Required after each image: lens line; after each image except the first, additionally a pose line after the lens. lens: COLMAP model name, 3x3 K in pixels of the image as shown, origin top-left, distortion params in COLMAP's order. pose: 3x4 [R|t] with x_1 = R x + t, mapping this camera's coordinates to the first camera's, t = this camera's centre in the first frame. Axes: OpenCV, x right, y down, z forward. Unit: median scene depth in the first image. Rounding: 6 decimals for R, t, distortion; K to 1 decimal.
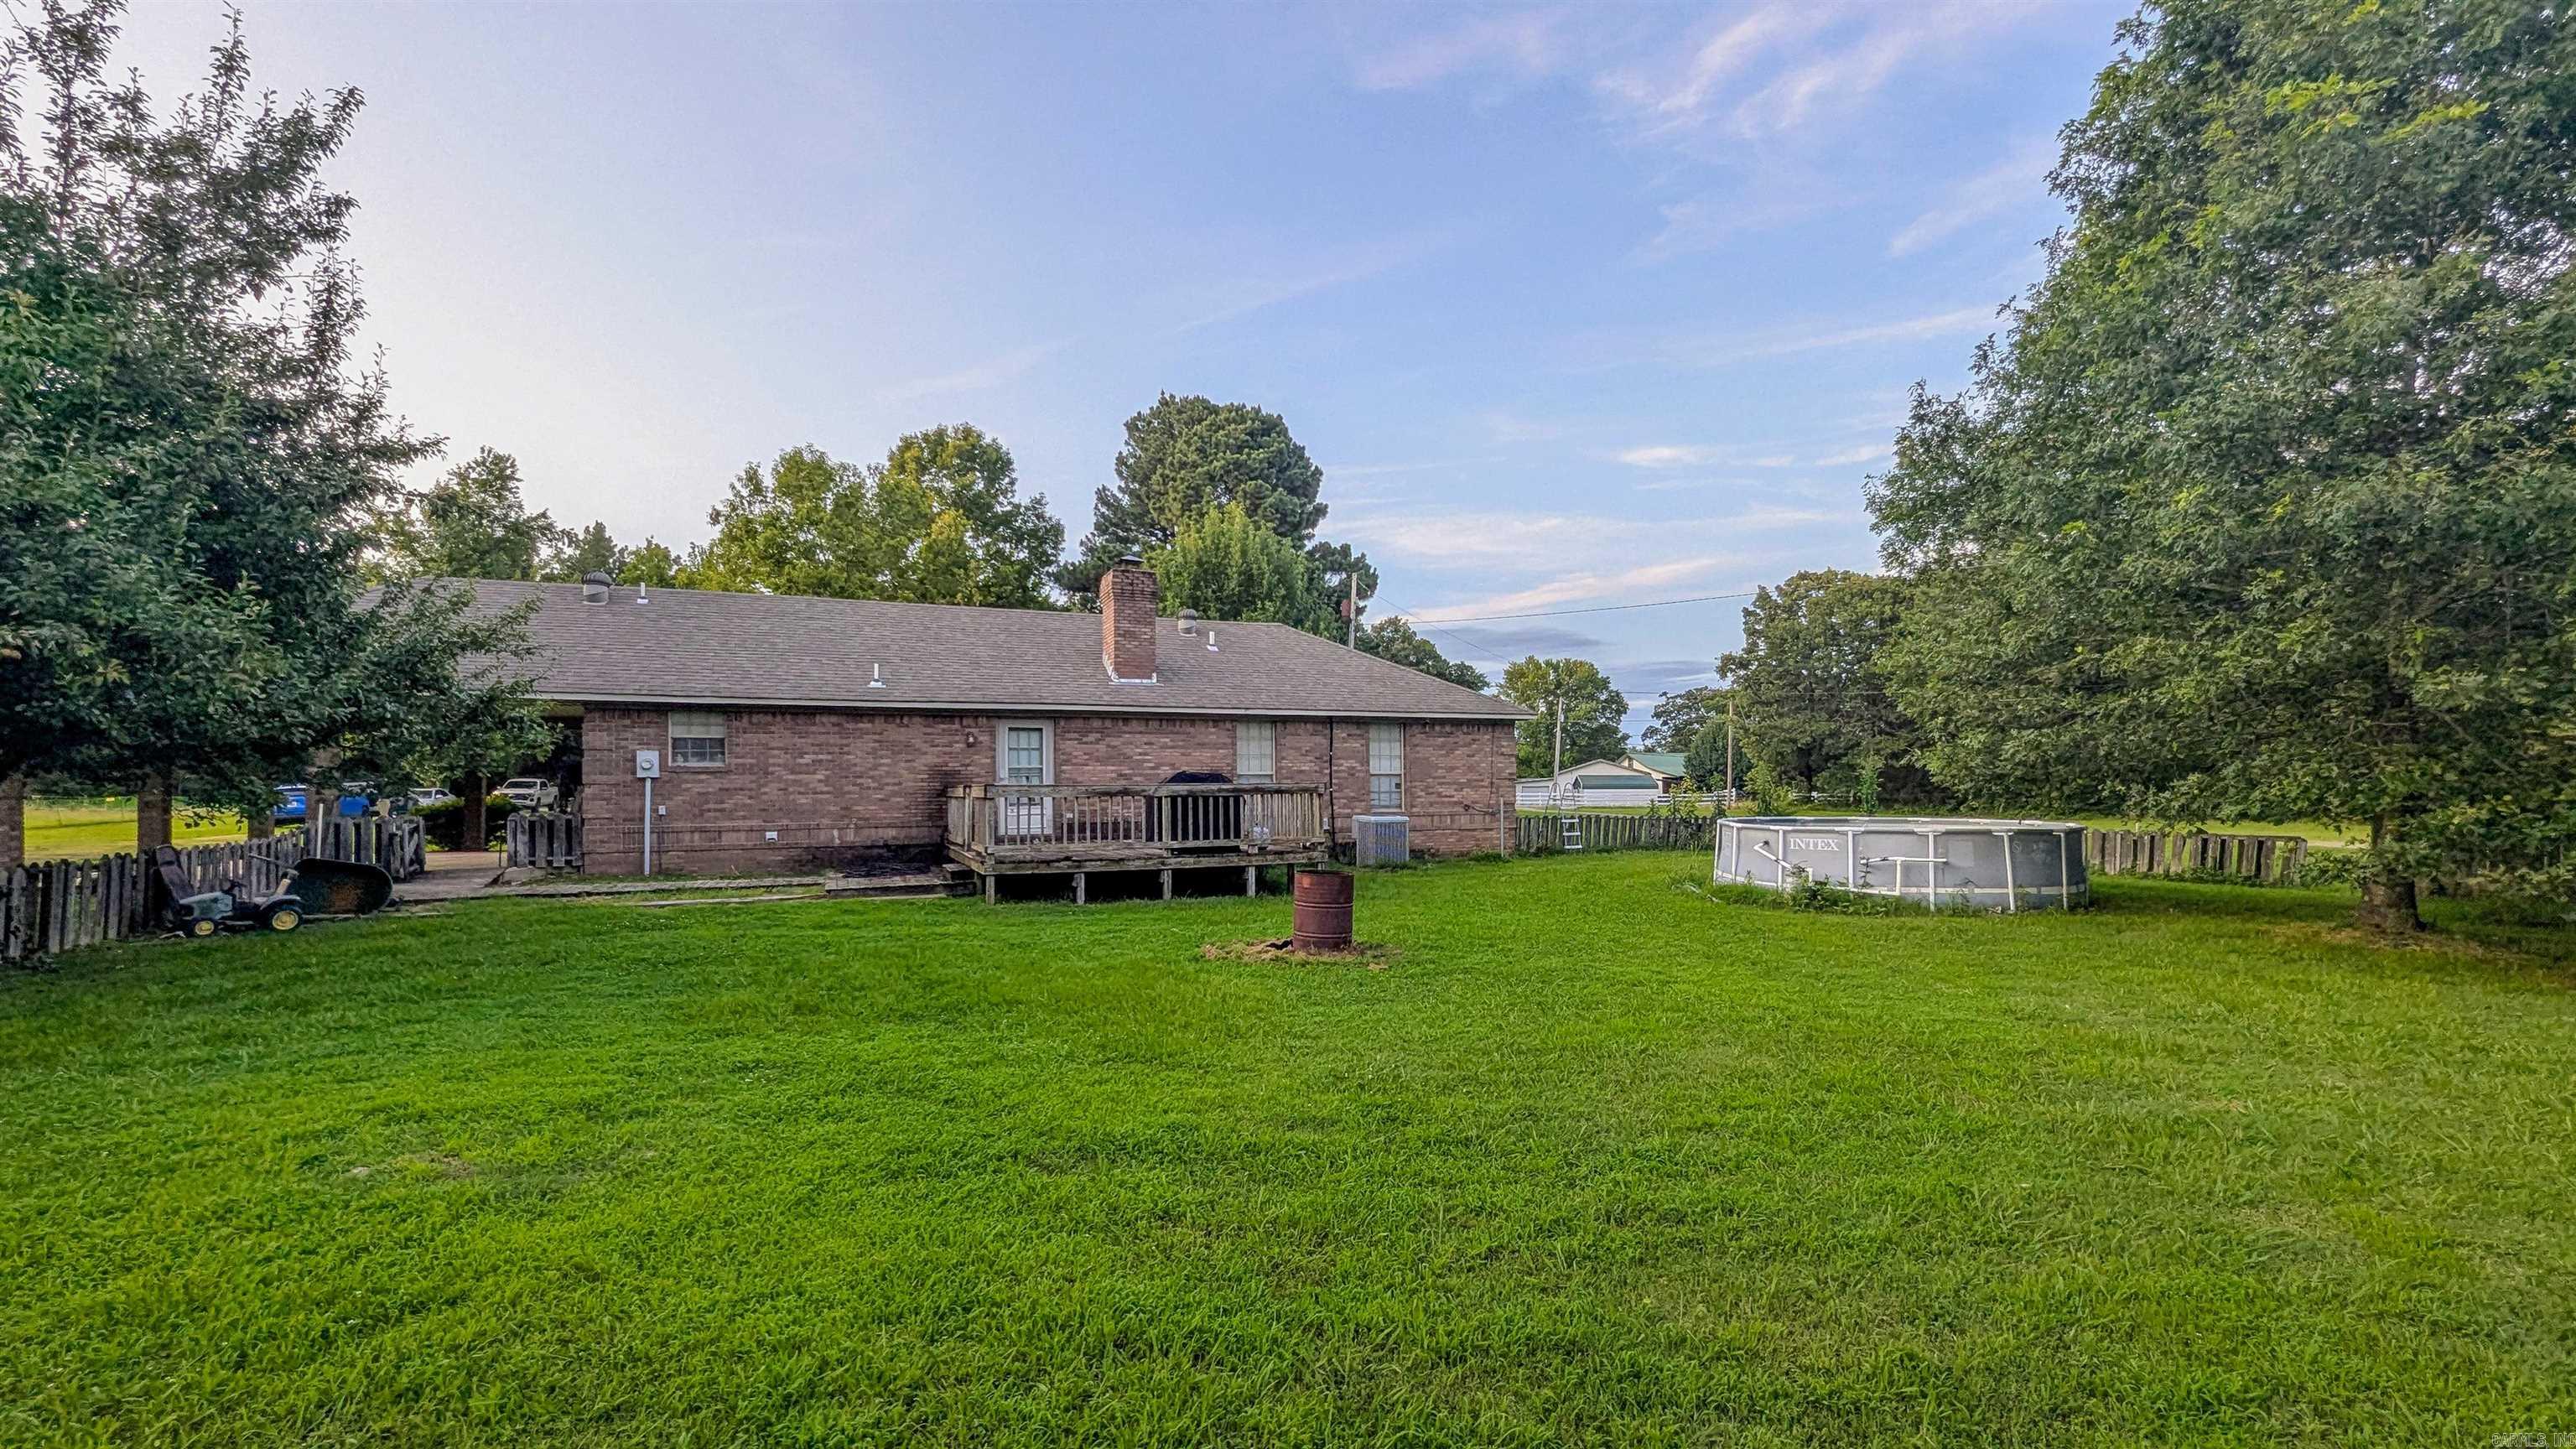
lens RADIAL K [[1109.7, 0, 1334.0], [0, 1109.7, 779.2], [0, 0, 1]] dist [-0.001714, 0.000094]
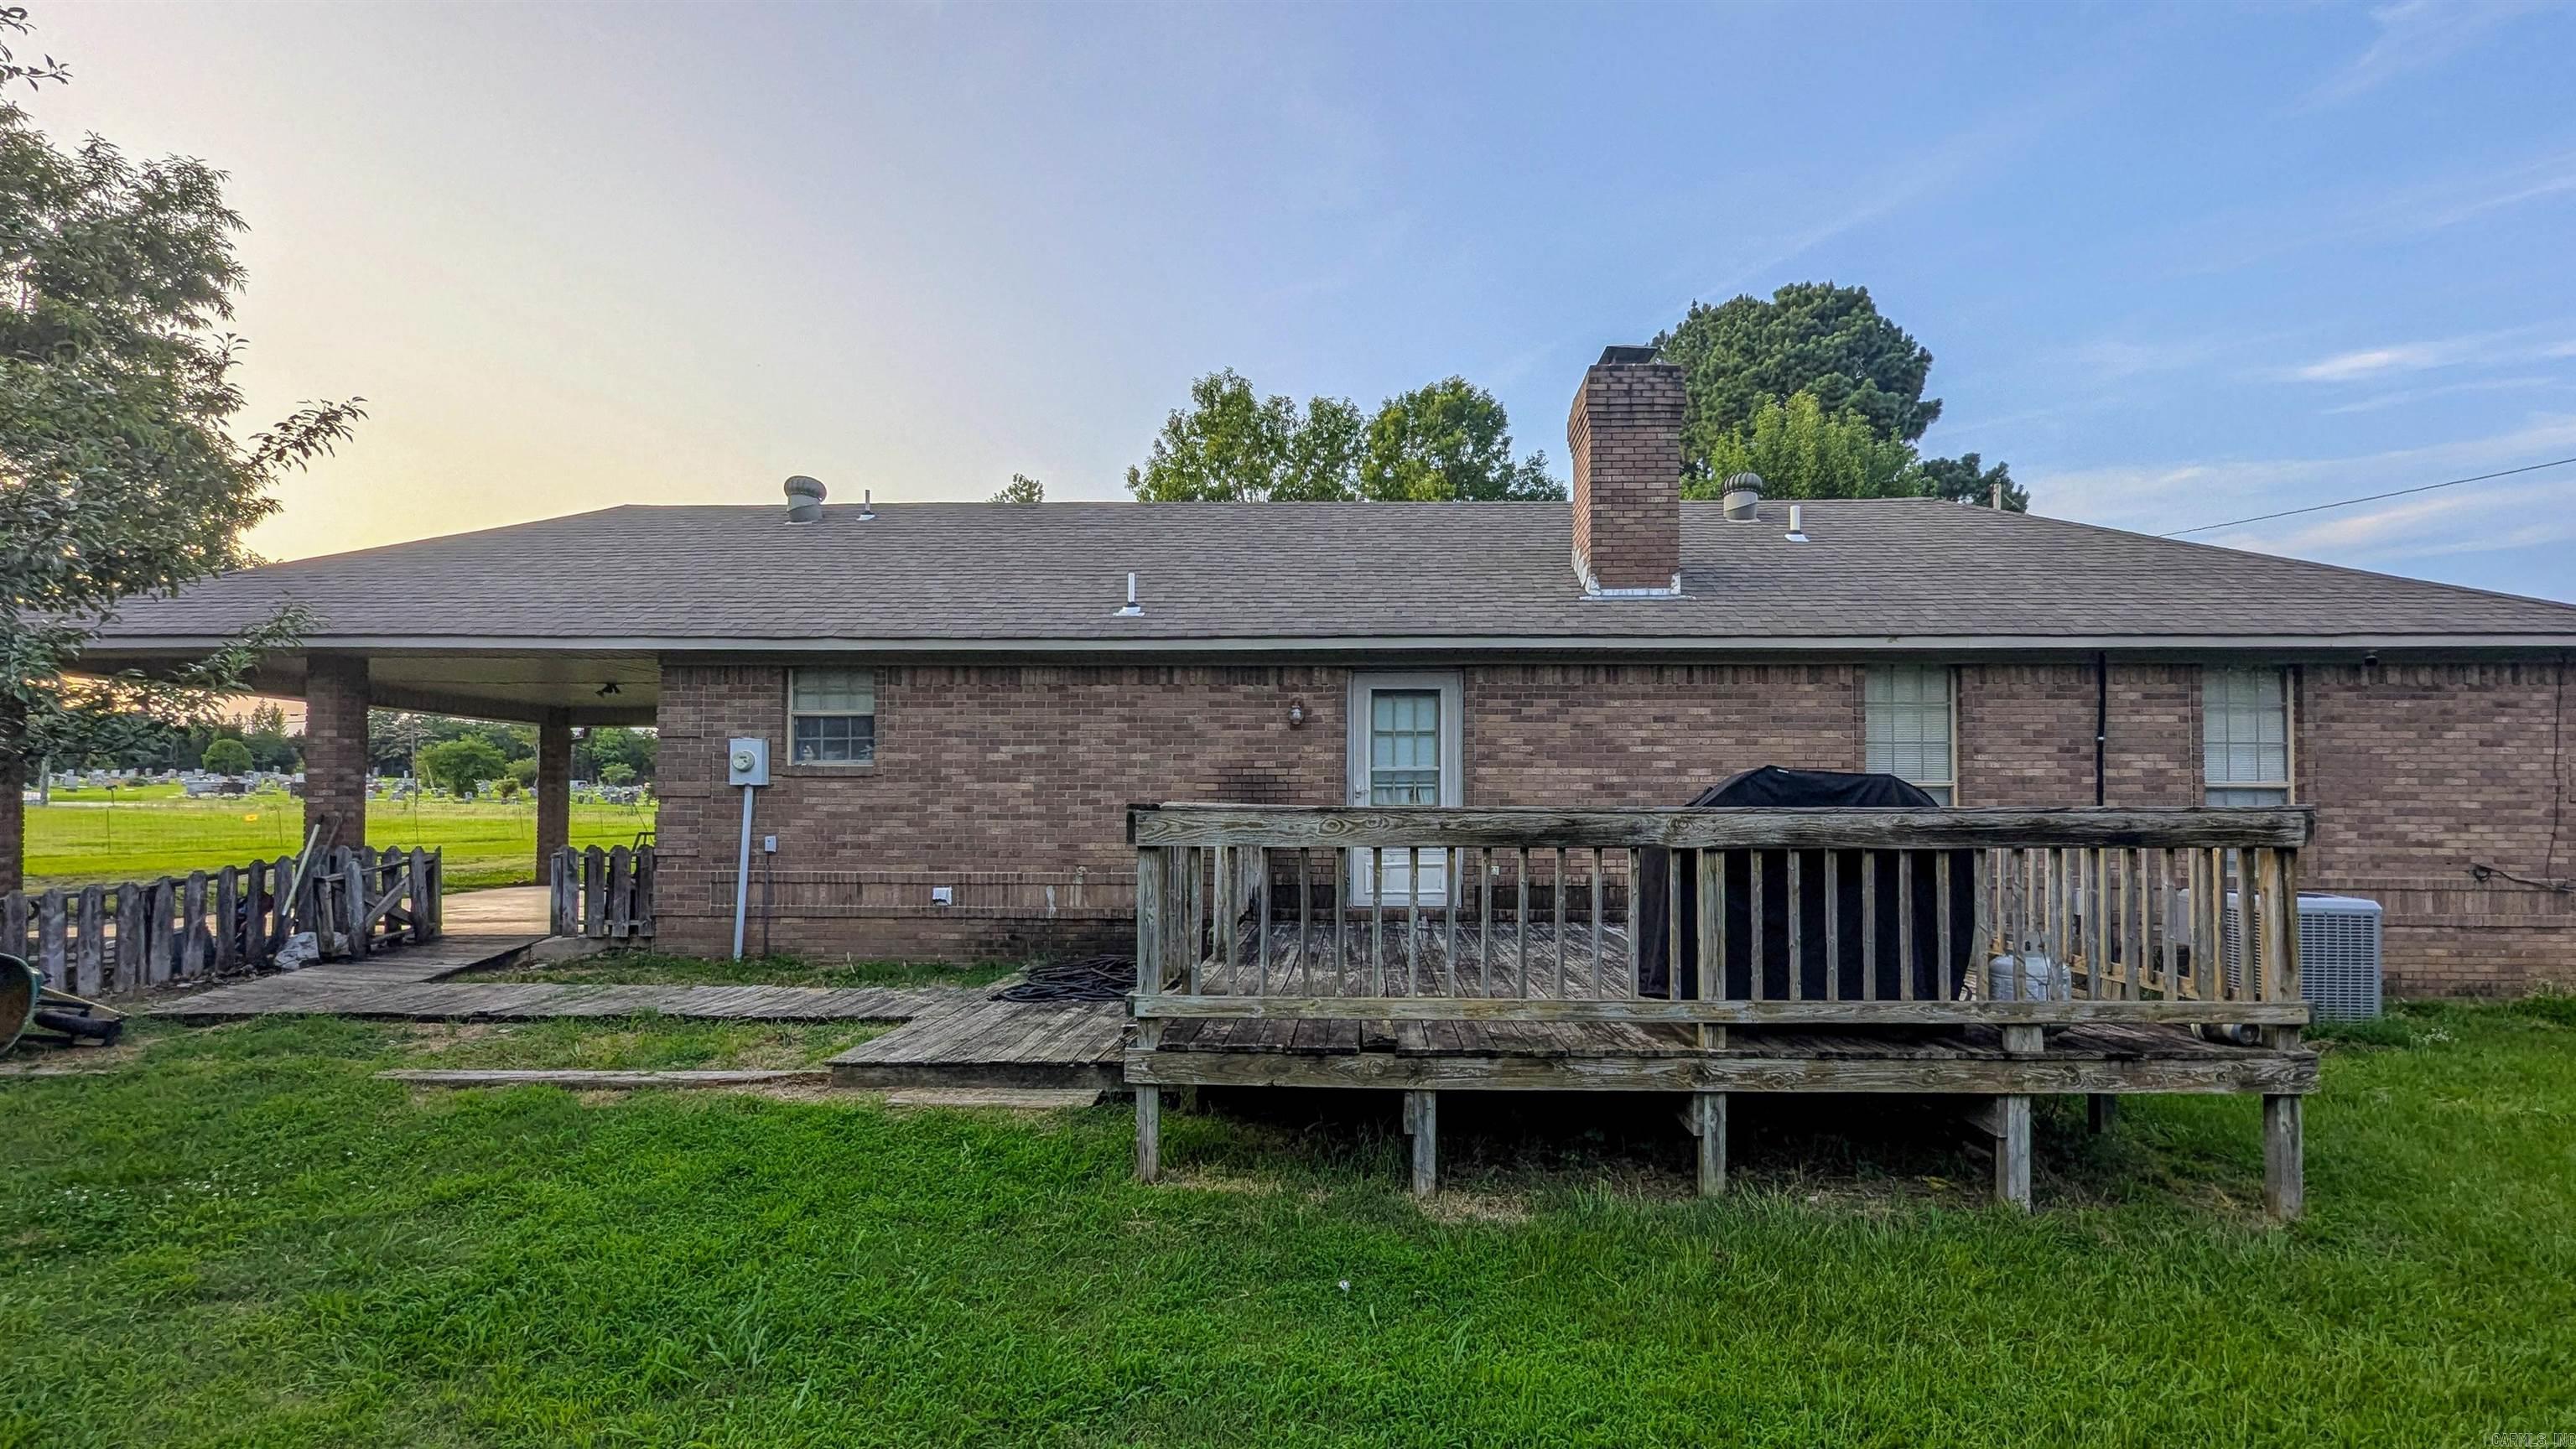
lens RADIAL K [[1109.7, 0, 1334.0], [0, 1109.7, 779.2], [0, 0, 1]] dist [-0.001714, 0.000094]
pose [[0.894409, -0.000035, -0.447249, -0.086165], [-0.007756, 0.999848, -0.015589, 0.001442], [0.447182, 0.017412, 0.894274, 0.547109]]
